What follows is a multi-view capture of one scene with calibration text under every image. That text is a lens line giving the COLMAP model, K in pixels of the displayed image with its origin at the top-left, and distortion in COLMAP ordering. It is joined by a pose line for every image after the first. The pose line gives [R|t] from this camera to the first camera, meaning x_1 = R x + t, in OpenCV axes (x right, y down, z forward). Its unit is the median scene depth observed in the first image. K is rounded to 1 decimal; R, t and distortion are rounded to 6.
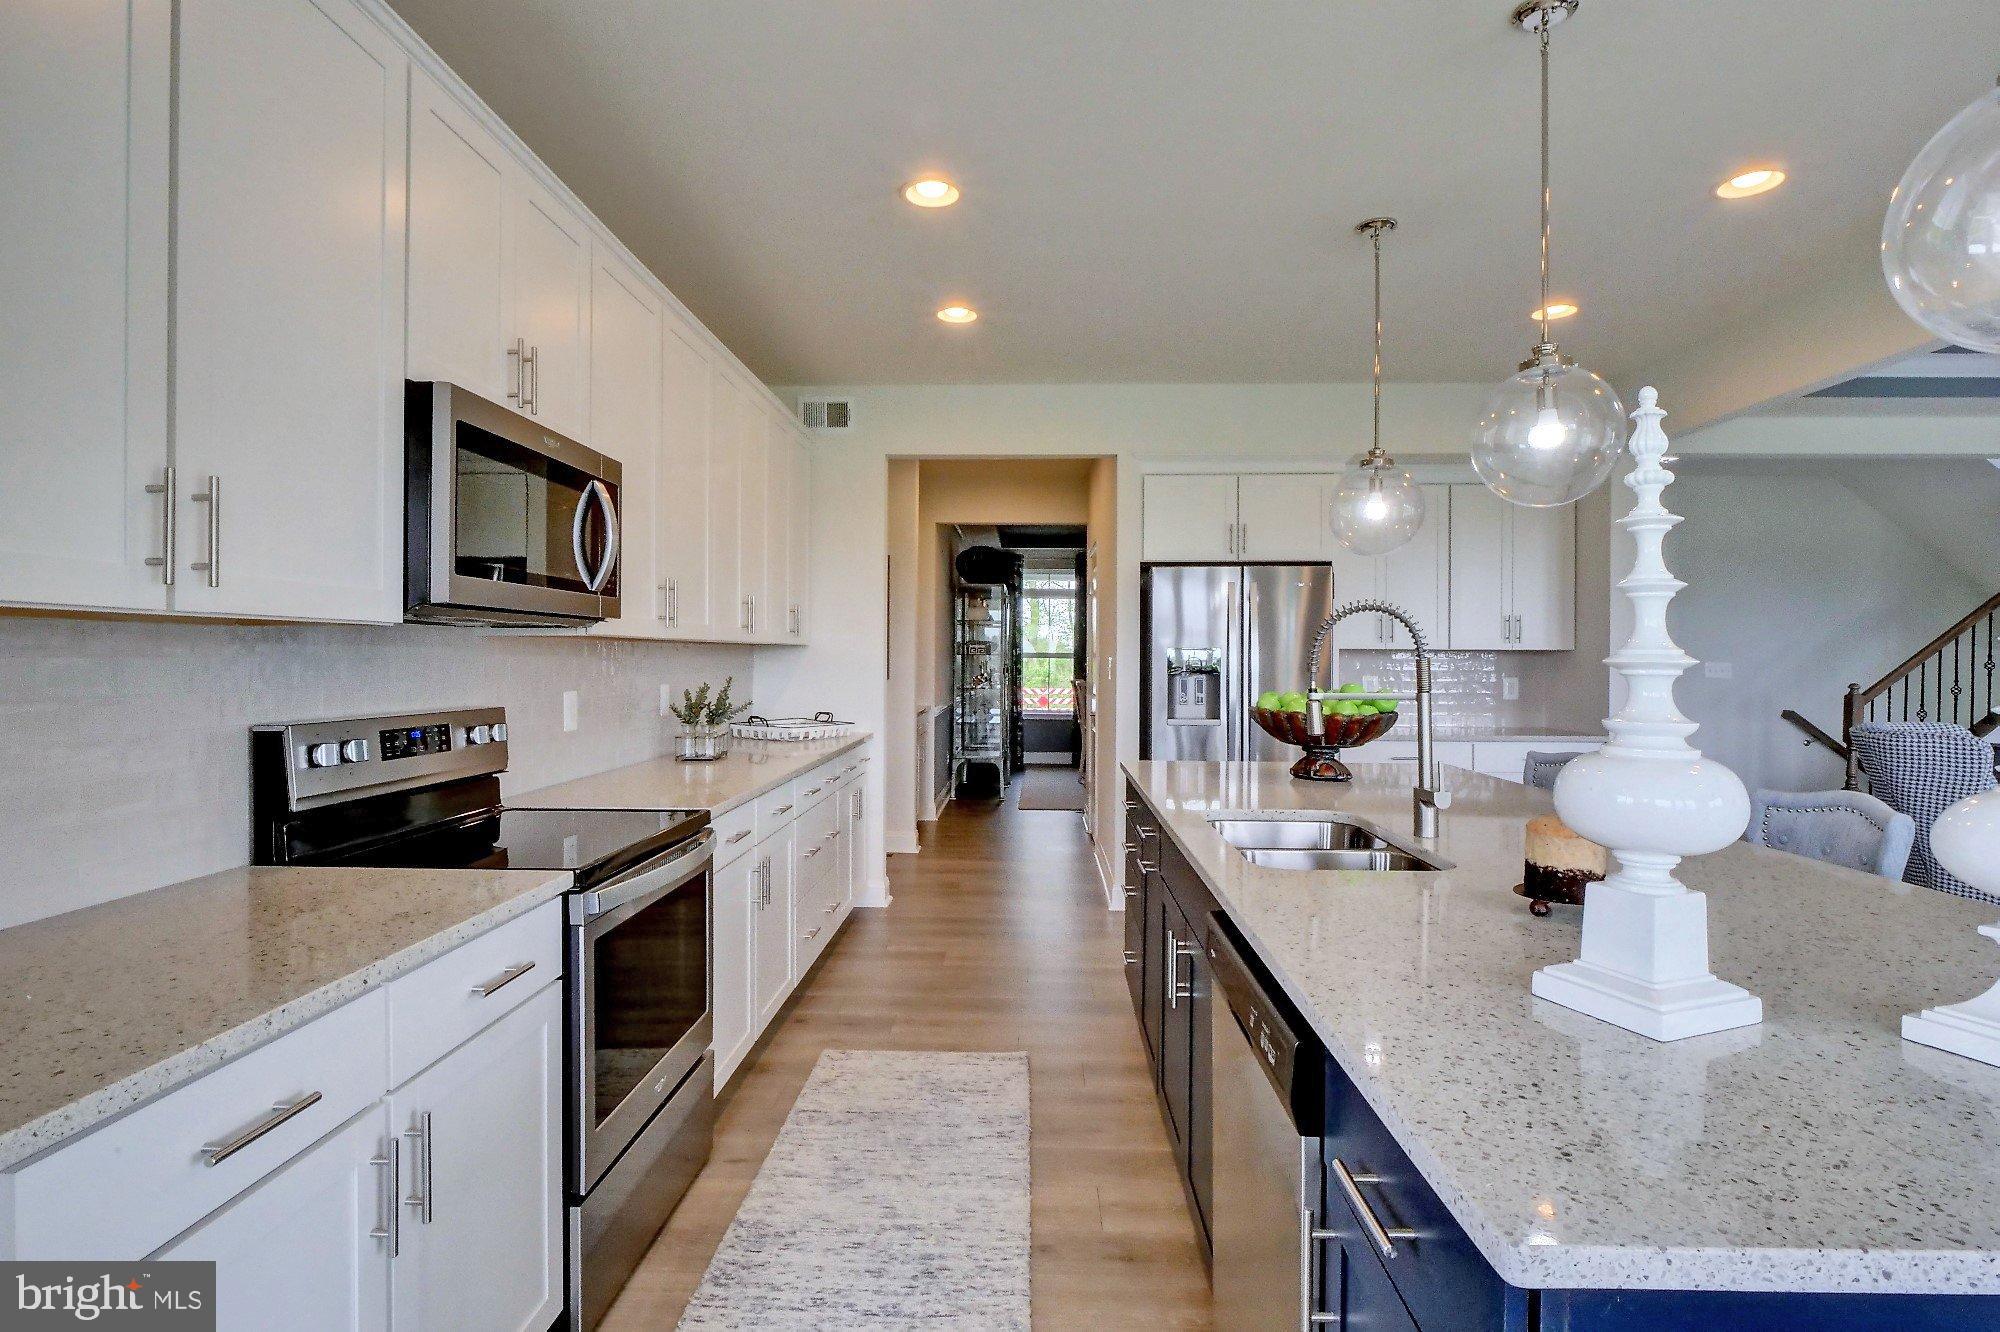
lens RADIAL K [[977.6, 0, 999.4], [0, 977.6, 663.1], [0, 0, 1]] dist [-0.015049, 0.000738]
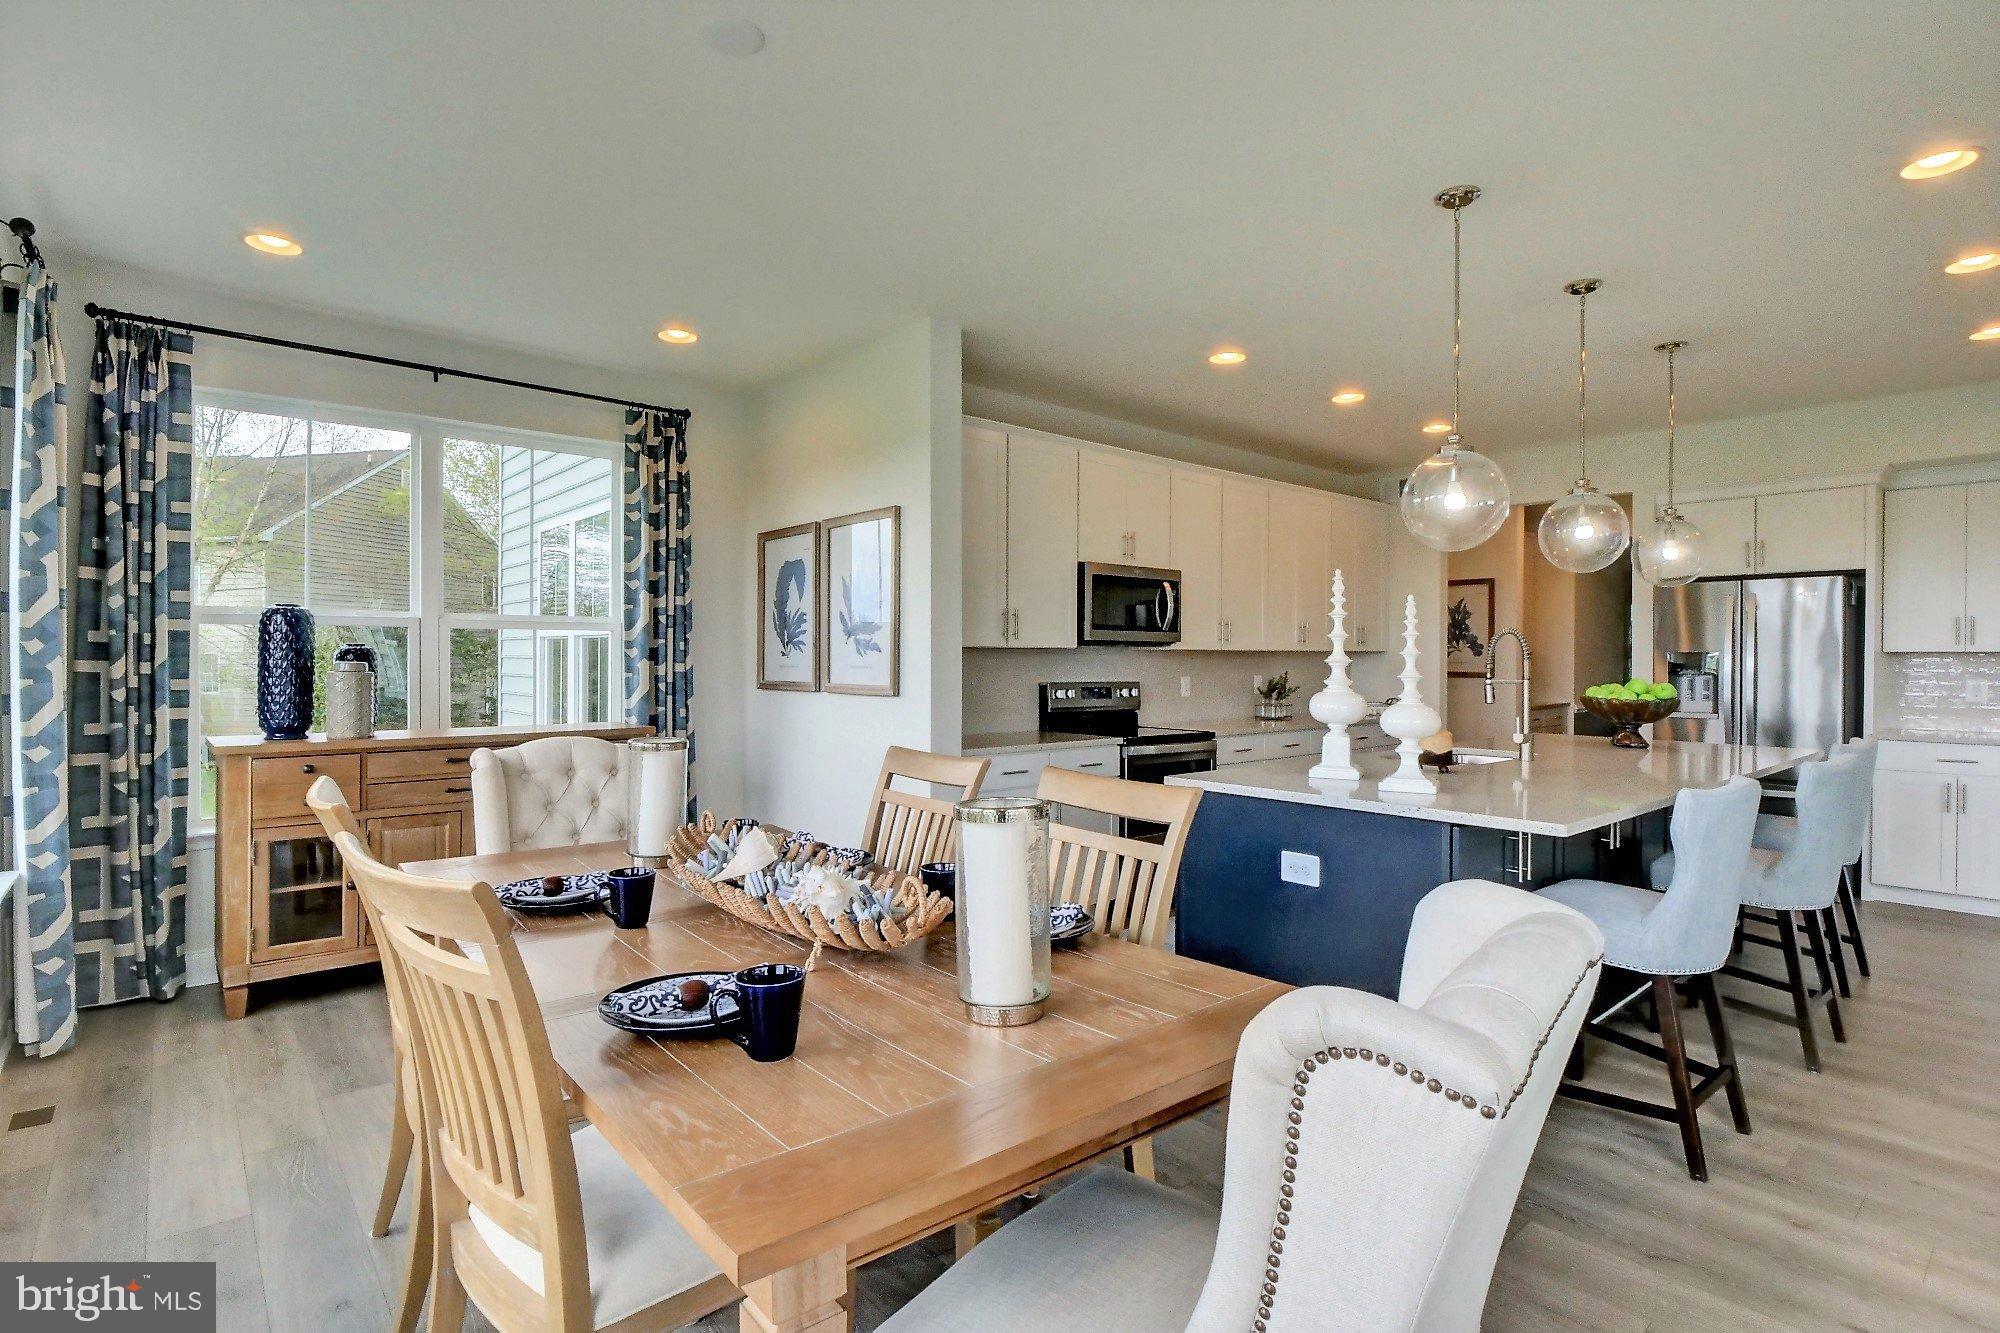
lens RADIAL K [[977.6, 0, 997.2], [0, 977.6, 667.3], [0, 0, 1]] dist [-0.015049, 0.000738]
pose [[0.683215, 0.005962, -0.730193, 1.190540], [-0.005330, 0.999981, 0.003178, 0.008136], [0.730197, 0.001721, 0.683234, -1.019054]]
